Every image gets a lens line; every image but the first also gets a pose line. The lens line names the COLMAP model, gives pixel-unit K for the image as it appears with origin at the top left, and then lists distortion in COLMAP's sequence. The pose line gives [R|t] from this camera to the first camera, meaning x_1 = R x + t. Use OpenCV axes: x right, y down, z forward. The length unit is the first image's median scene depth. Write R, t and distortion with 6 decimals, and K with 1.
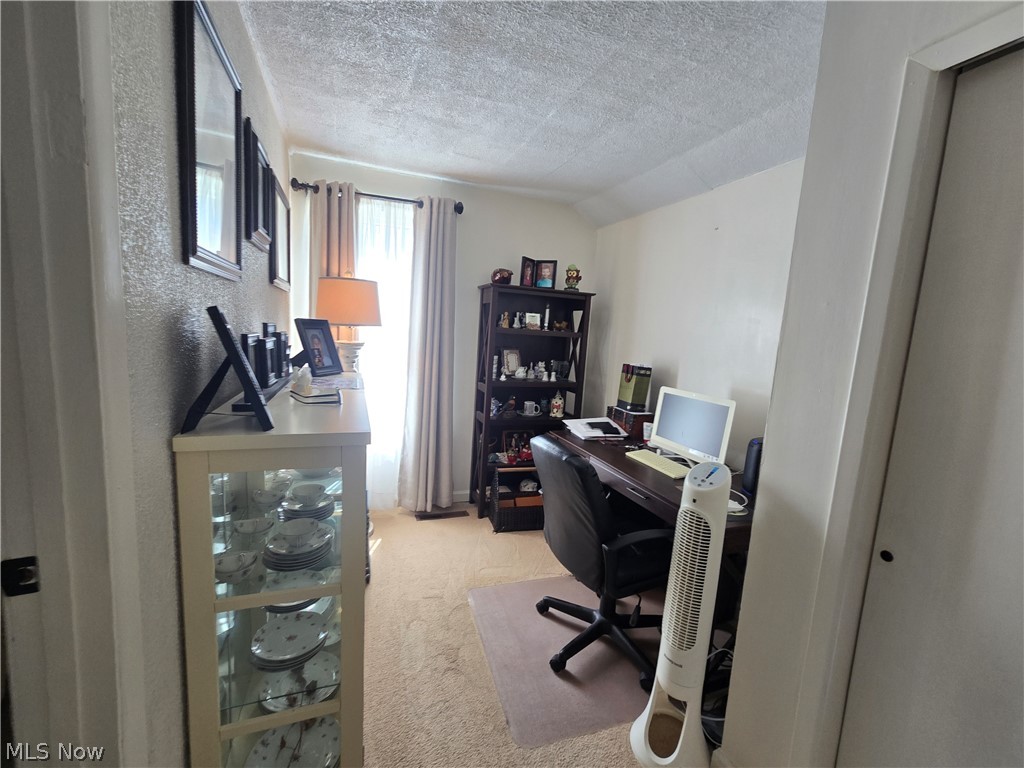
lens RADIAL K [[426.6, 0, 510.6], [0, 426.6, 388.1], [0, 0, 1]] dist [-0.003670, 0.003300]
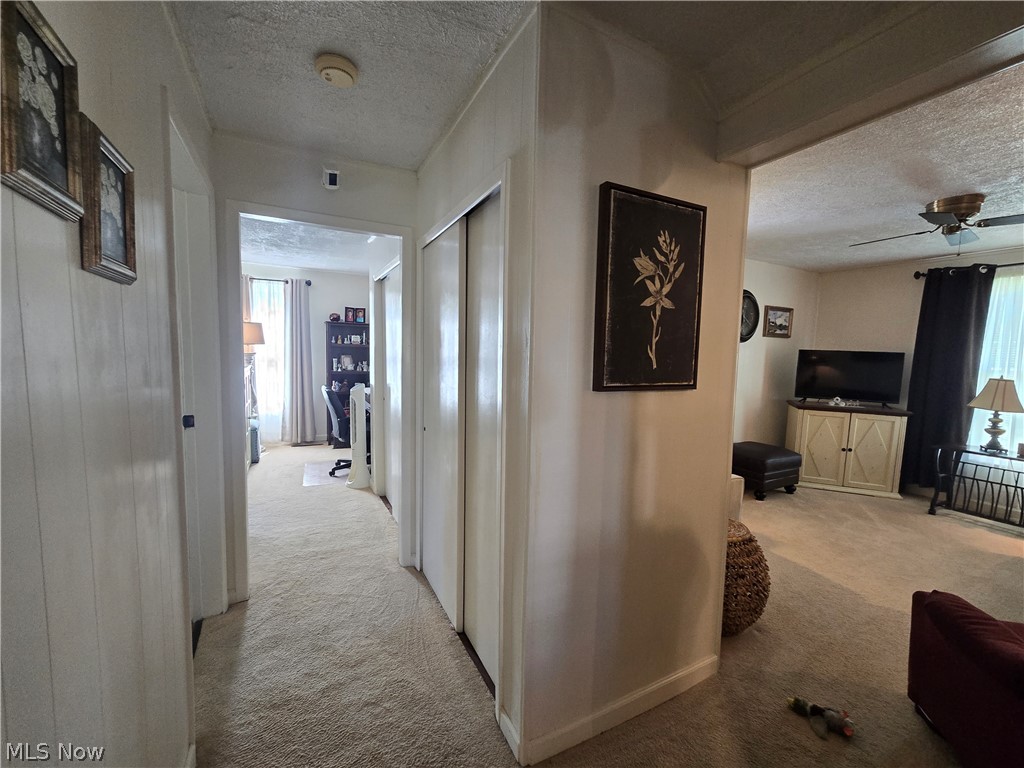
lens RADIAL K [[426.6, 0, 510.6], [0, 426.6, 388.1], [0, 0, 1]] dist [-0.003670, 0.003300]
pose [[0.992260, -0.046434, 0.115173, 0.560202], [0.051113, 0.997969, -0.038011, 0.180787], [-0.113174, 0.043604, 0.992618, -1.038119]]
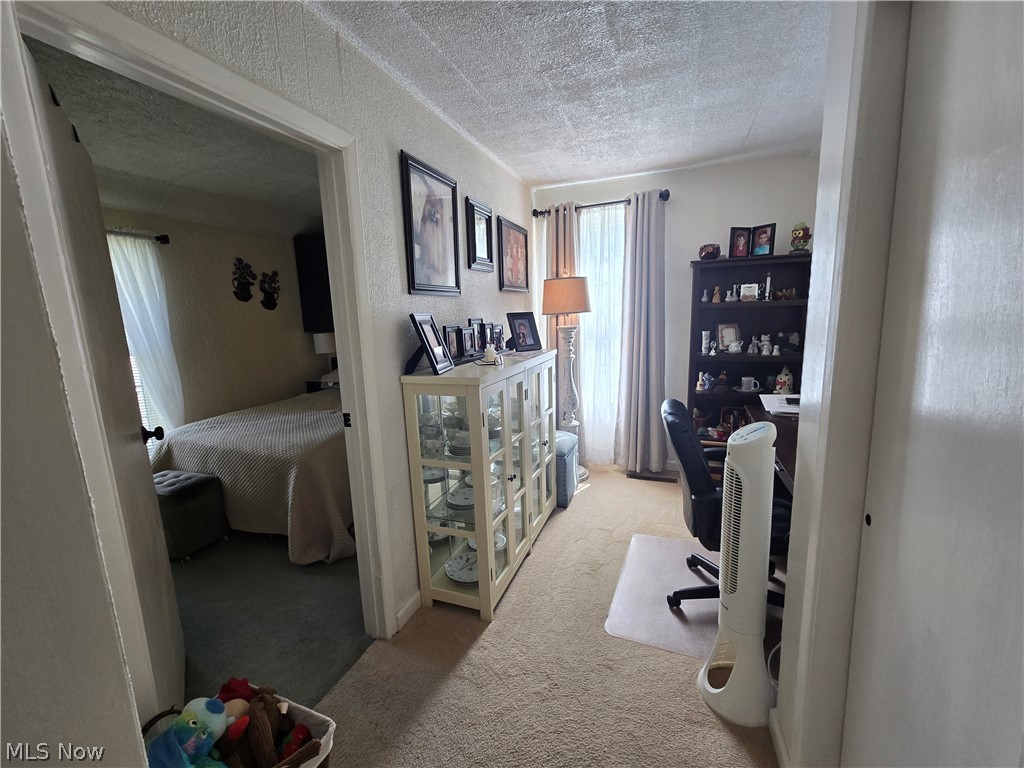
lens RADIAL K [[428.8, 0, 509.7], [0, 428.8, 384.4], [0, 0, 1]] dist [-0.000720, -0.000128]
pose [[0.746175, 0.025414, -0.665264, 0.328054], [-0.008247, 0.999547, 0.028934, 0.027482], [0.665698, -0.016103, 0.746047, -0.079847]]
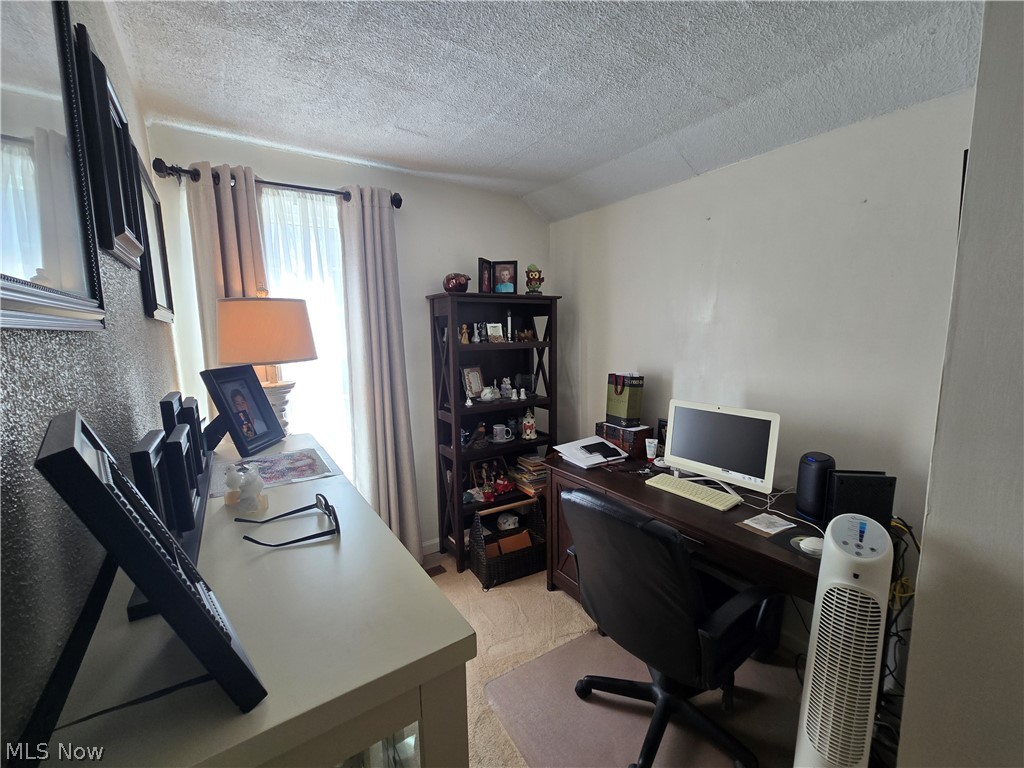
lens RADIAL K [[422.4, 0, 511.6], [0, 422.4, 389.6], [0, 0, 1]] dist [-0.001069, -0.000433]
pose [[0.969171, -0.109065, 0.220936, -0.128419], [0.106865, 0.994032, 0.021925, -0.064745], [-0.222009, 0.002361, 0.975042, 0.181977]]
